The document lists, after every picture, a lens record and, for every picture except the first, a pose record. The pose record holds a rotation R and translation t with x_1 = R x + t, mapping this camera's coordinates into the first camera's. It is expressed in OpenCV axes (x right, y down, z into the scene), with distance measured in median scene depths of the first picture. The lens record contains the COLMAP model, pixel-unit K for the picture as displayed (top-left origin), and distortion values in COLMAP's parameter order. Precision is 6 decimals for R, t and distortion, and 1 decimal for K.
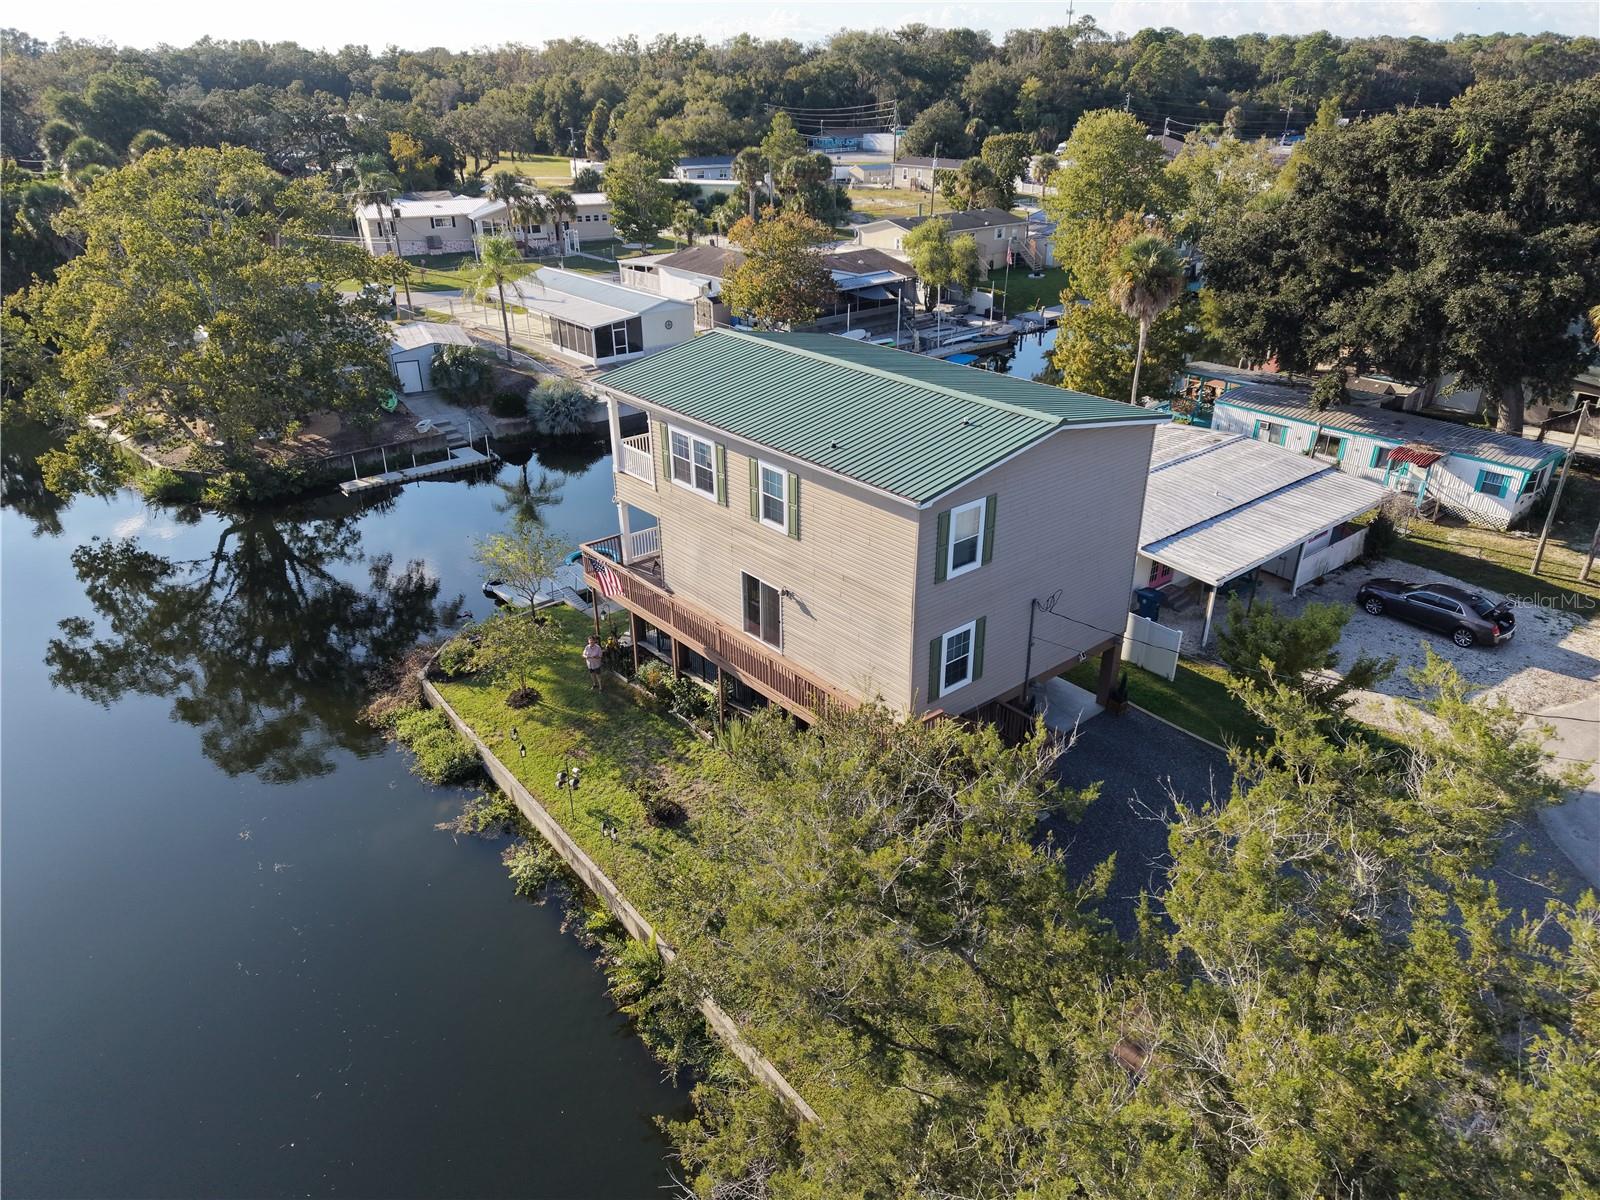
lens RADIAL K [[1070.5, 0, 800.0], [0, 1070.5, 600.0], [0, 0, 1]] dist [0.032455, -0.028503]
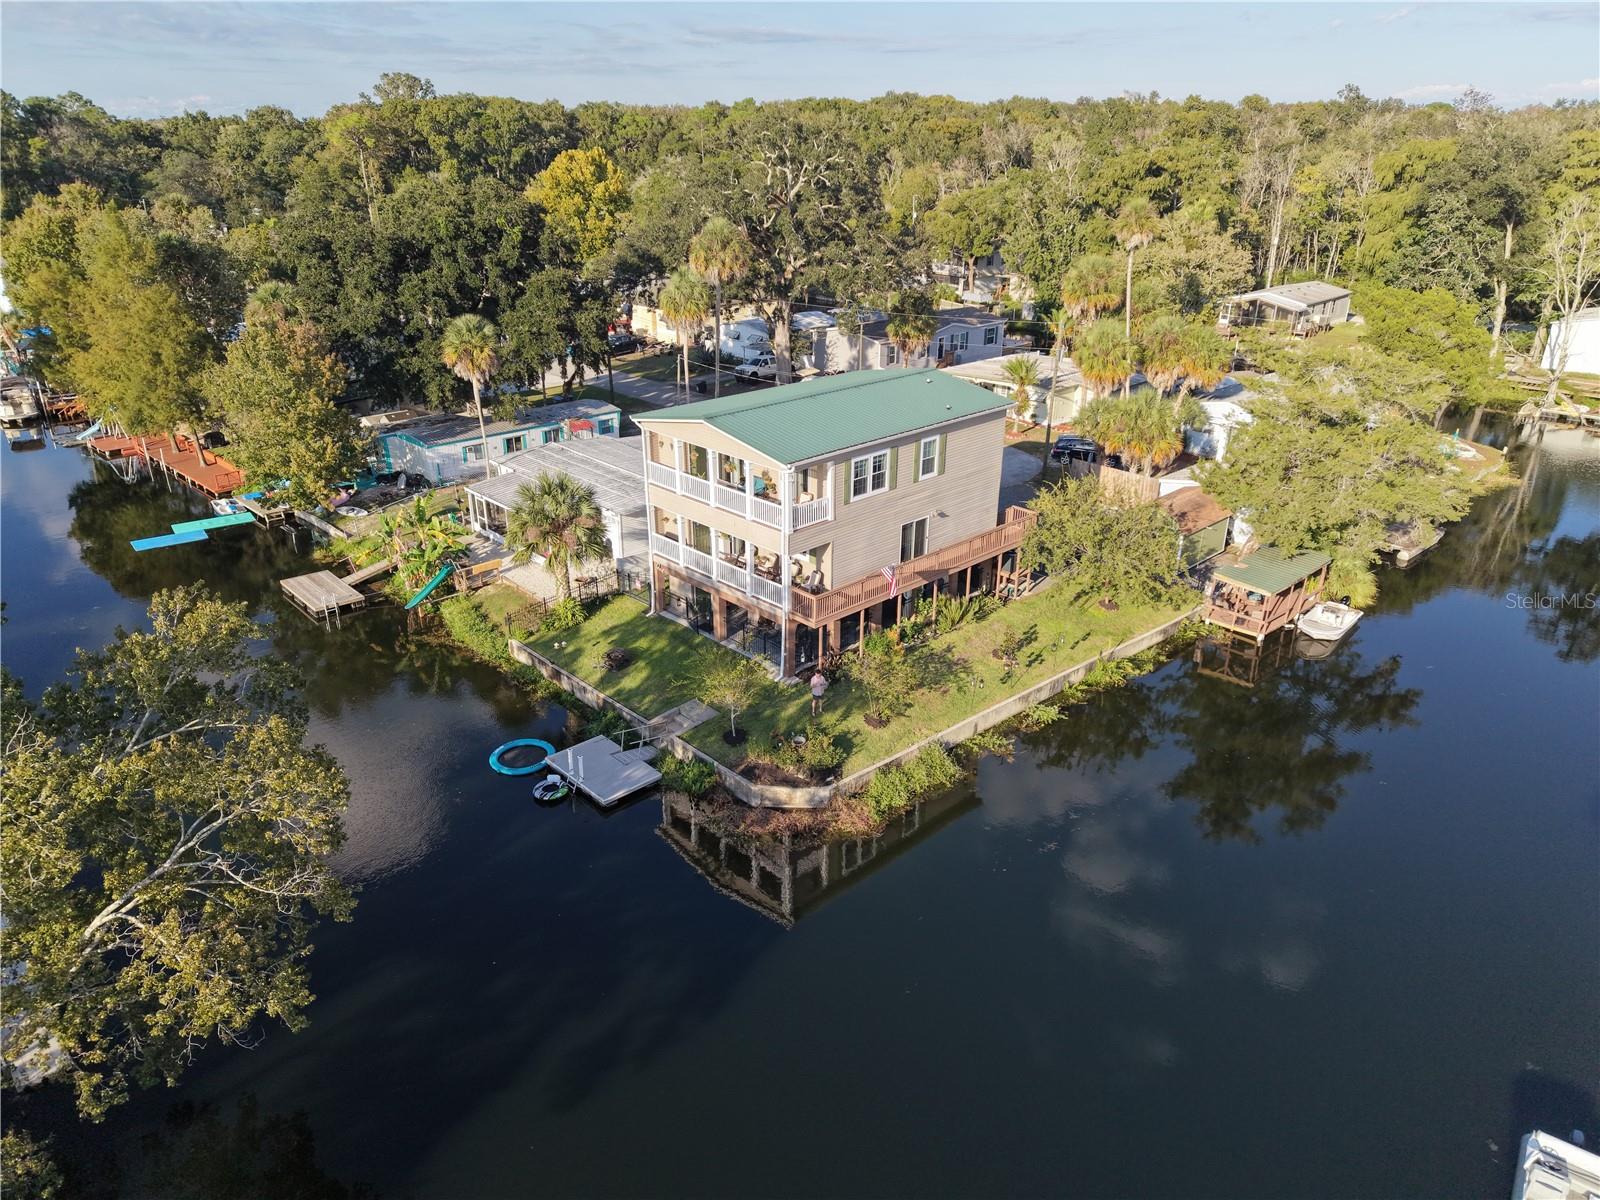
lens RADIAL K [[1070.5, 0, 800.0], [0, 1070.5, 600.0], [0, 0, 1]] dist [0.032455, -0.028503]
pose [[-0.064164, -0.391407, 0.917978, -0.831744], [0.437919, 0.815531, 0.378335, -0.325044], [-0.896722, 0.426275, 0.119076, 0.565909]]
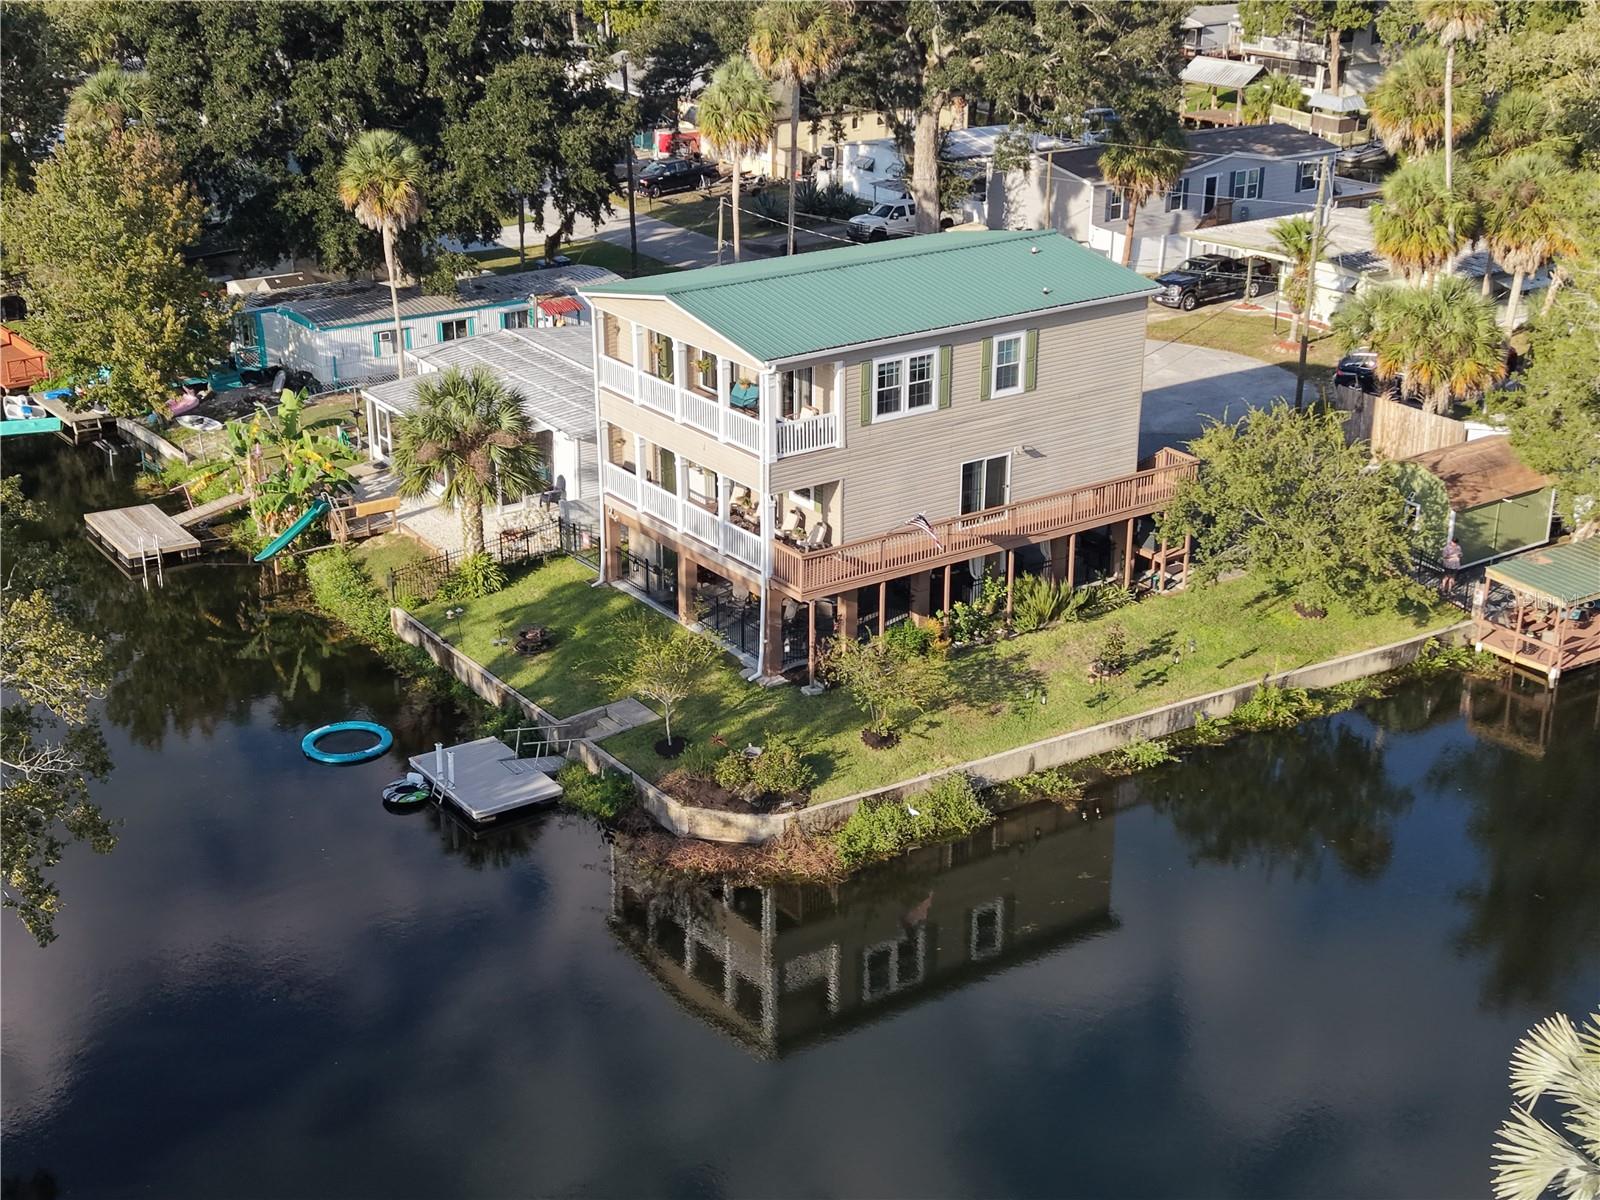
lens RADIAL K [[2144.1, 0, 800.0], [0, 2144.1, 600.0], [0, 0, 1]] dist [0.092474, -0.069941]
pose [[0.090327, -0.356508, 0.929916, -1.125001], [0.438376, 0.852643, 0.284301, -0.315974], [-0.894241, 0.381972, 0.233301, 0.408074]]
